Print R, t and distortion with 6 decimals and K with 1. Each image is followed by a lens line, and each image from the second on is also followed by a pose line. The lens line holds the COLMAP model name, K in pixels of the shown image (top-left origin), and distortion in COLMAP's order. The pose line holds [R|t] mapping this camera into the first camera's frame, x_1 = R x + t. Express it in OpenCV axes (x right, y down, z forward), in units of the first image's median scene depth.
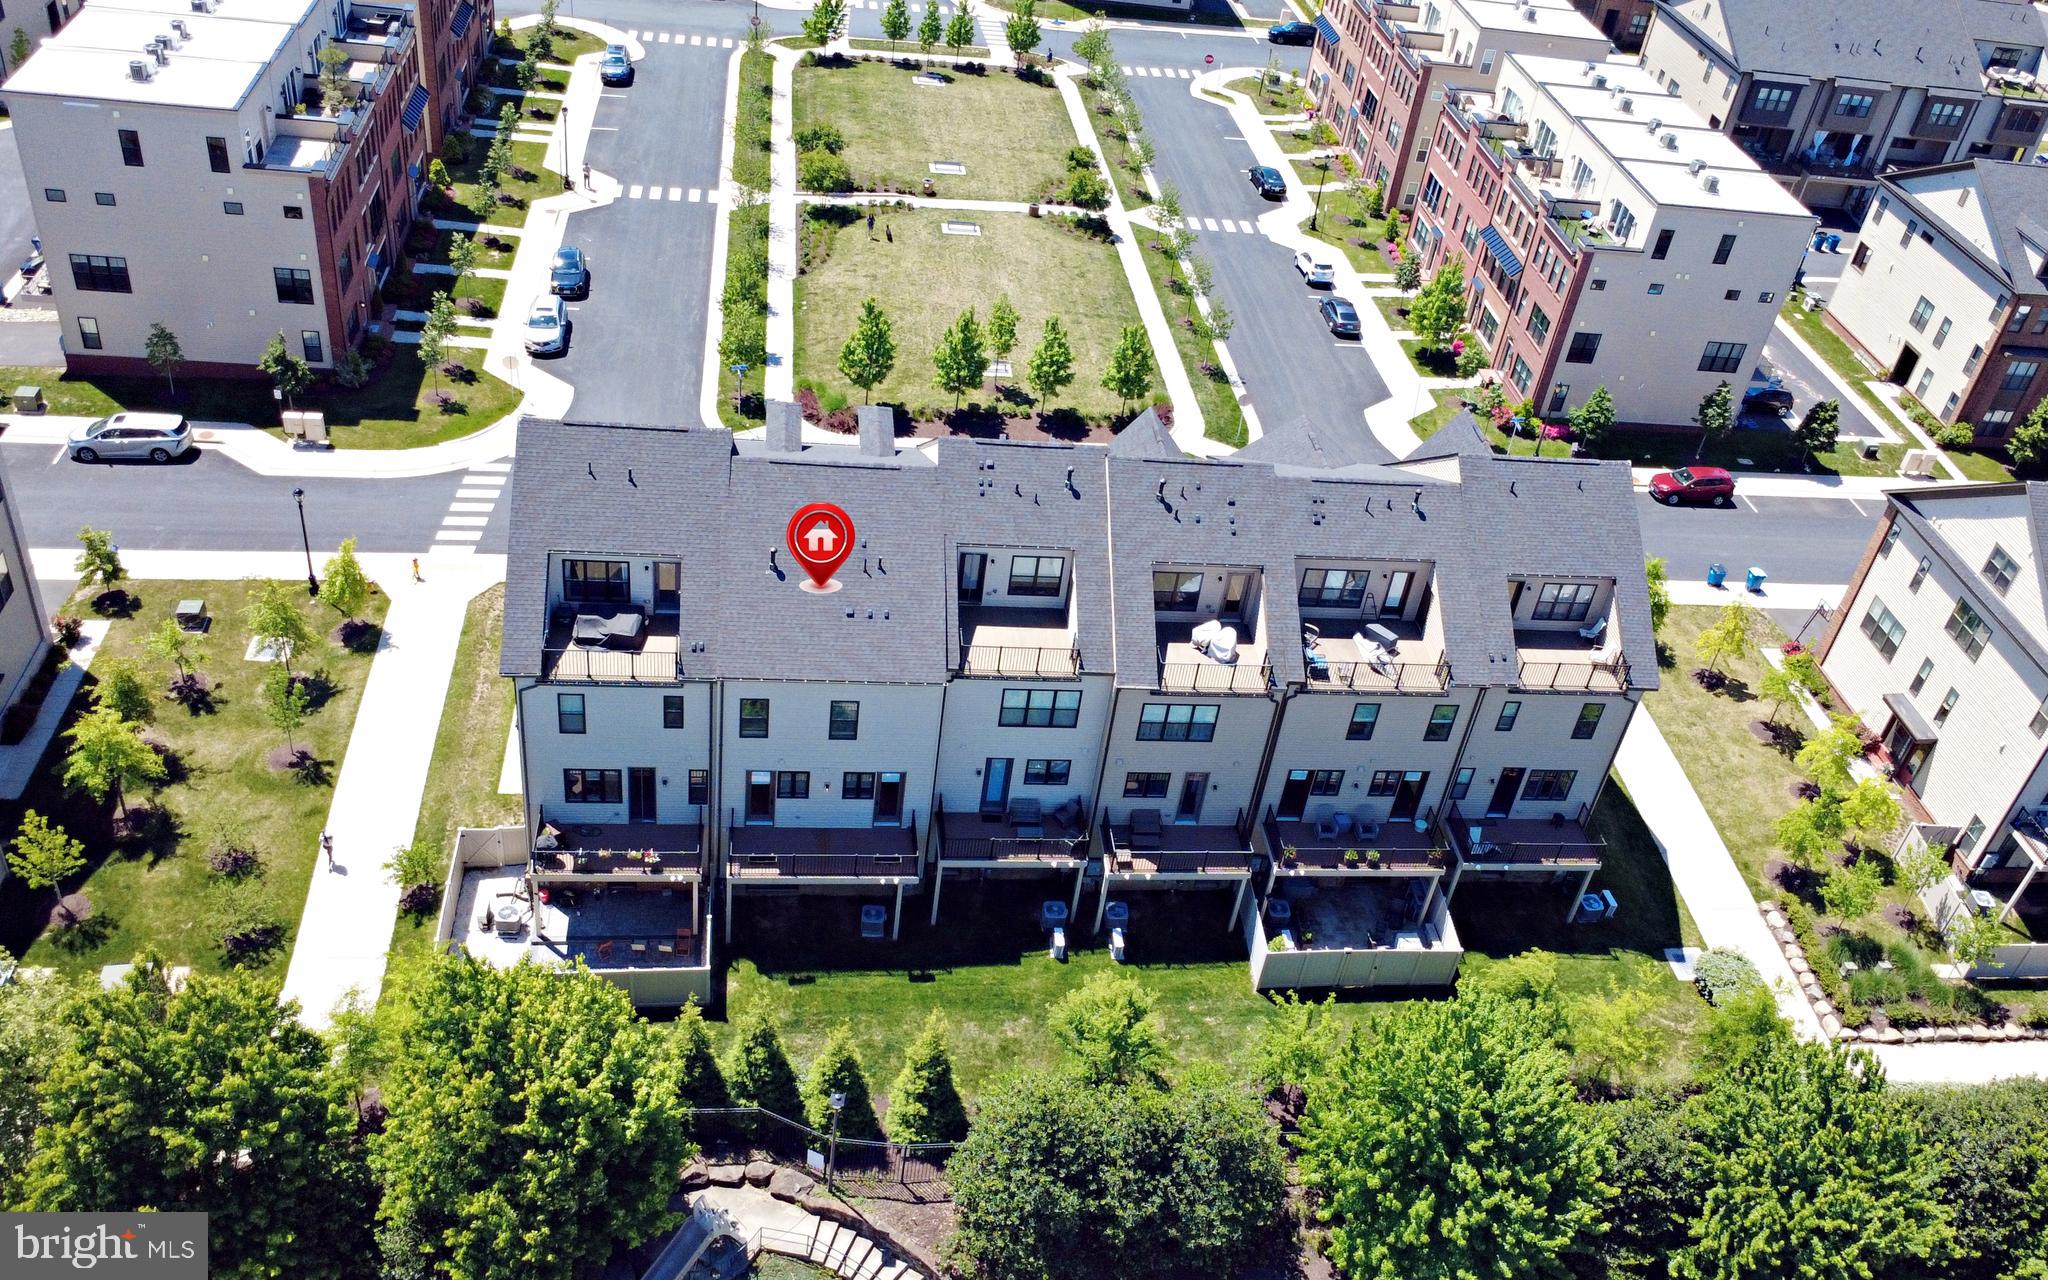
lens RADIAL K [[1800.0, 0, 1127.3], [0, 1800.0, 642.4], [0, 0, 1]] dist [-0.004846, -0.001196]
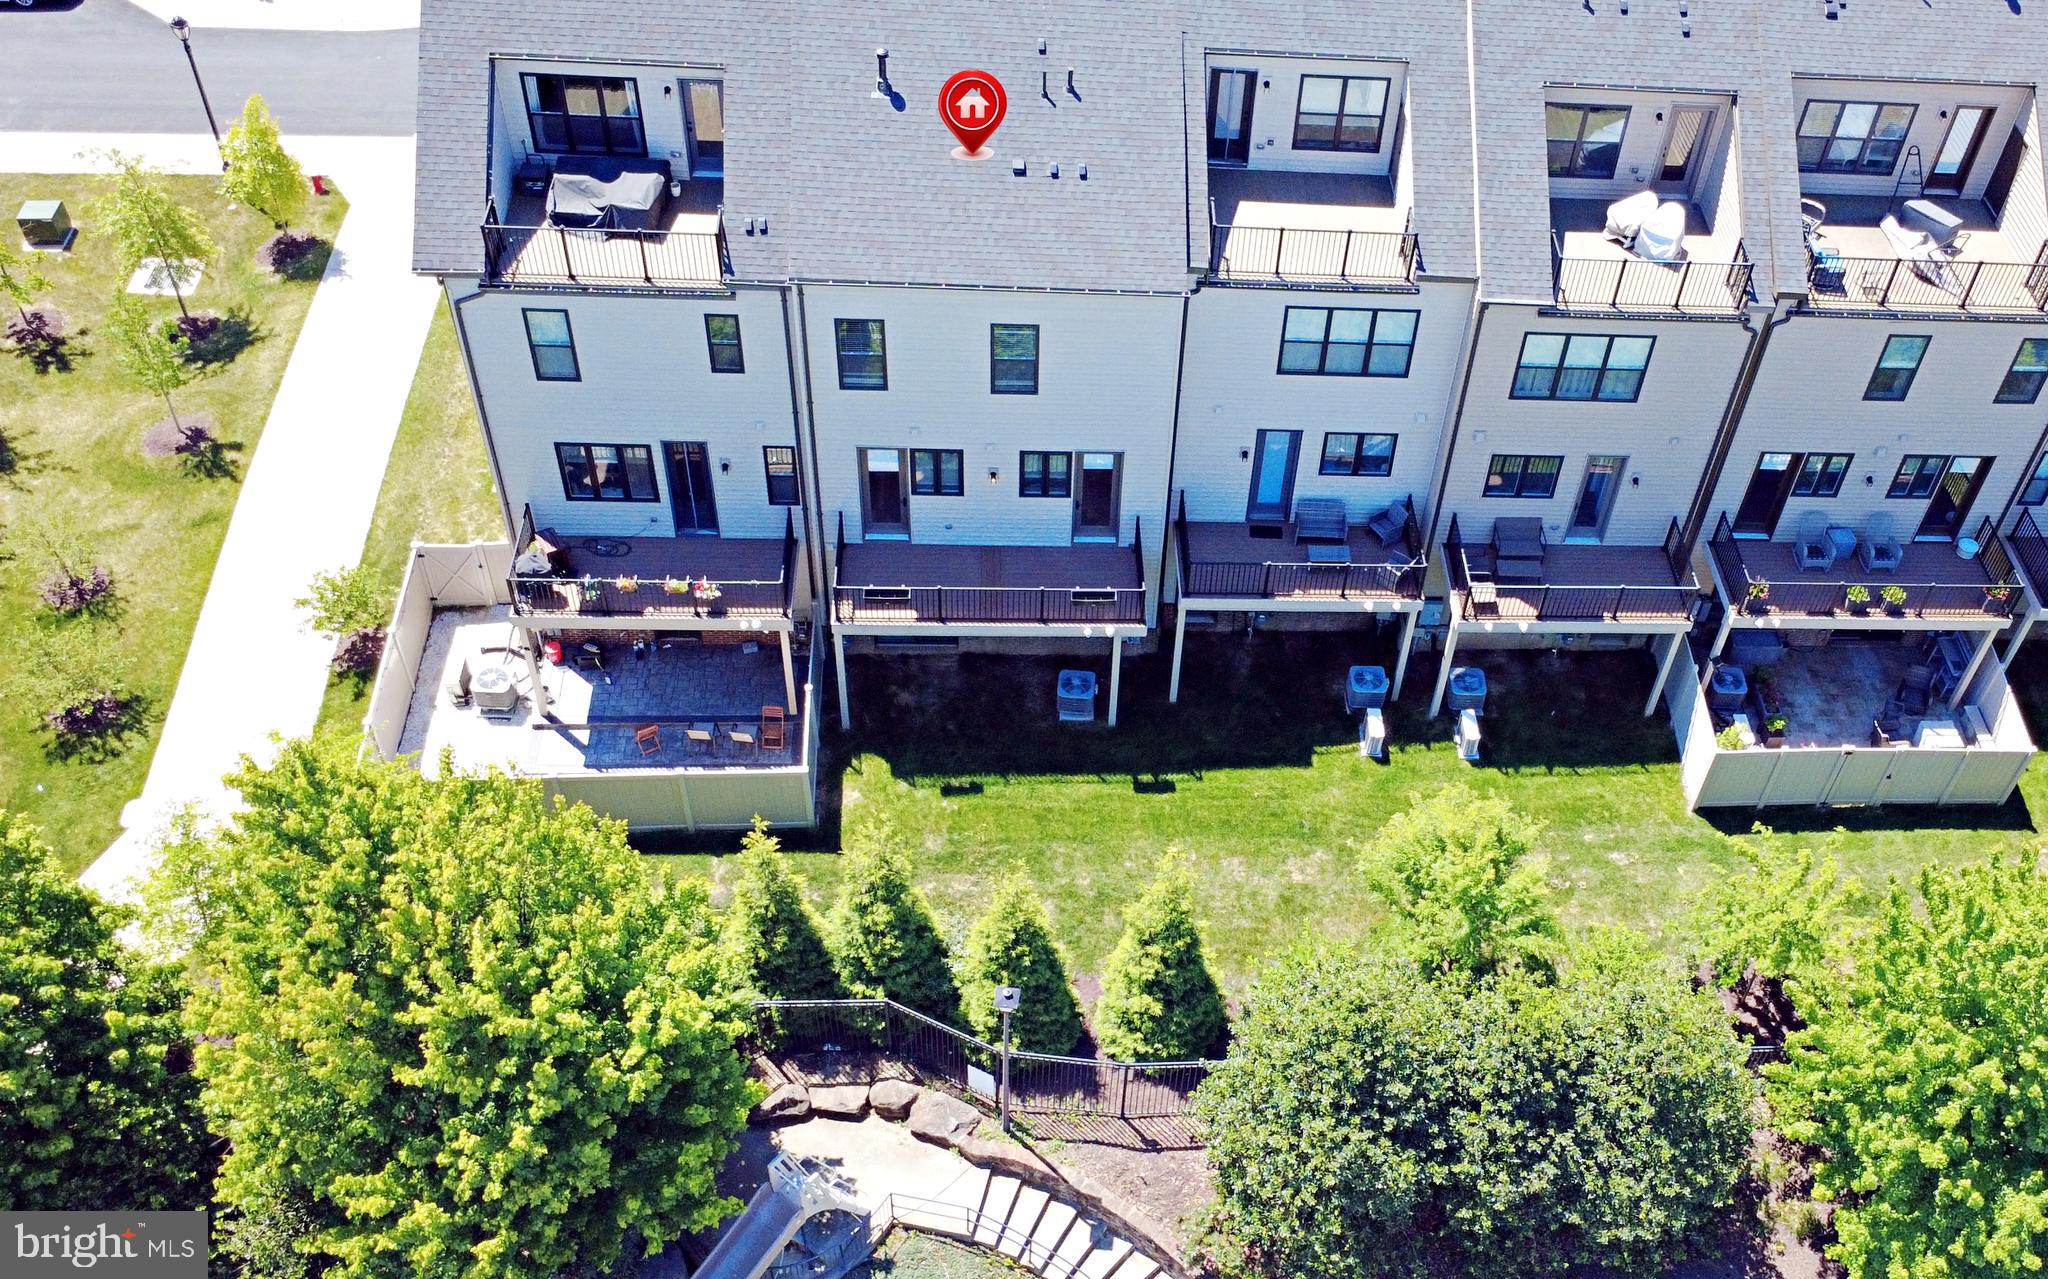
lens RADIAL K [[1800.0, 0, 1127.3], [0, 1800.0, 641.9], [0, 0, 1]] dist [-0.004846, -0.001196]
pose [[0.988968, 0.006466, -0.147990, -0.055487], [0.013327, 0.991112, 0.132363, 0.095272], [0.147530, -0.132875, 0.980091, 0.692292]]
